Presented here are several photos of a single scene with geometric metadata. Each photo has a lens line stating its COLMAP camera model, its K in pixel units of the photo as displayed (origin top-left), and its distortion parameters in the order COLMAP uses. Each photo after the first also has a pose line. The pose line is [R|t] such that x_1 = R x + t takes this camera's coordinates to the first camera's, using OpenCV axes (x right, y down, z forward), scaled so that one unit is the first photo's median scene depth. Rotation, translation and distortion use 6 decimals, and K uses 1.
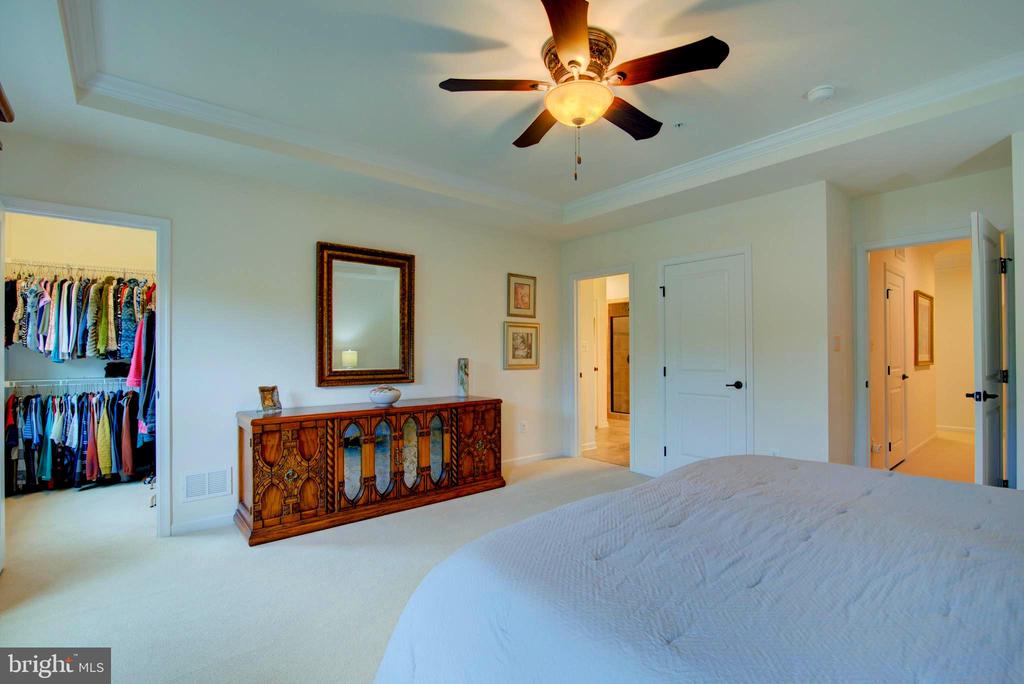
lens RADIAL K [[468.9, 0, 516.4], [0, 468.9, 344.1], [0, 0, 1]] dist [-0.014586, -0.000032]
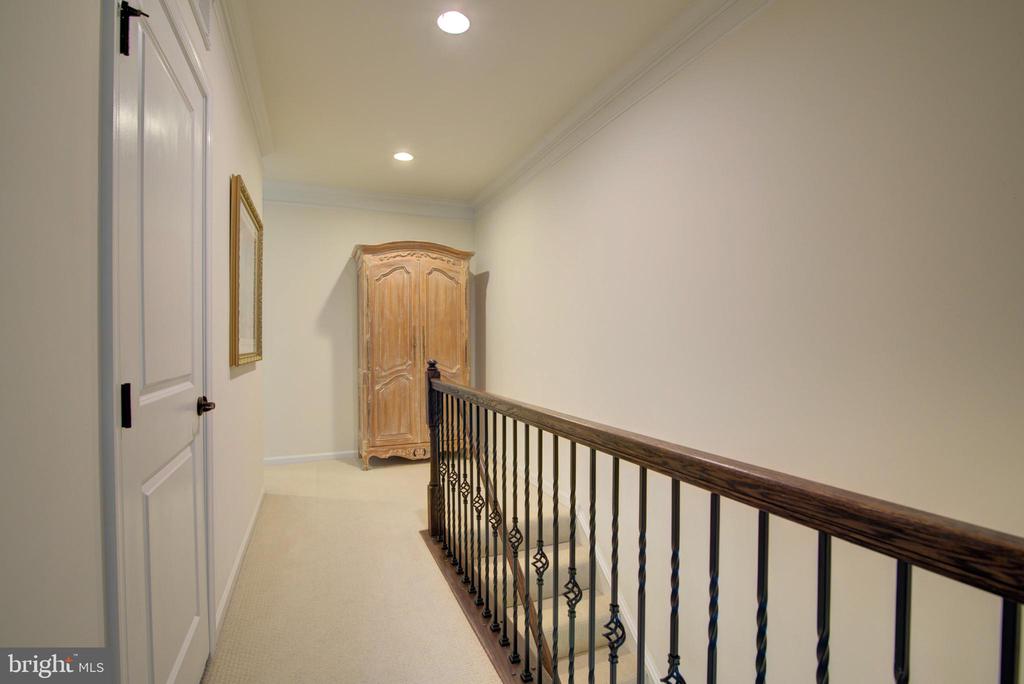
lens RADIAL K [[468.9, 0, 512.4], [0, 468.9, 343.5], [0, 0, 1]] dist [-0.014586, -0.000032]
pose [[0.297355, -0.002858, 0.954763, 0.587683], [-0.013388, 0.999885, 0.007163, 0.023049], [-0.954673, -0.014912, 0.297283, 0.695705]]
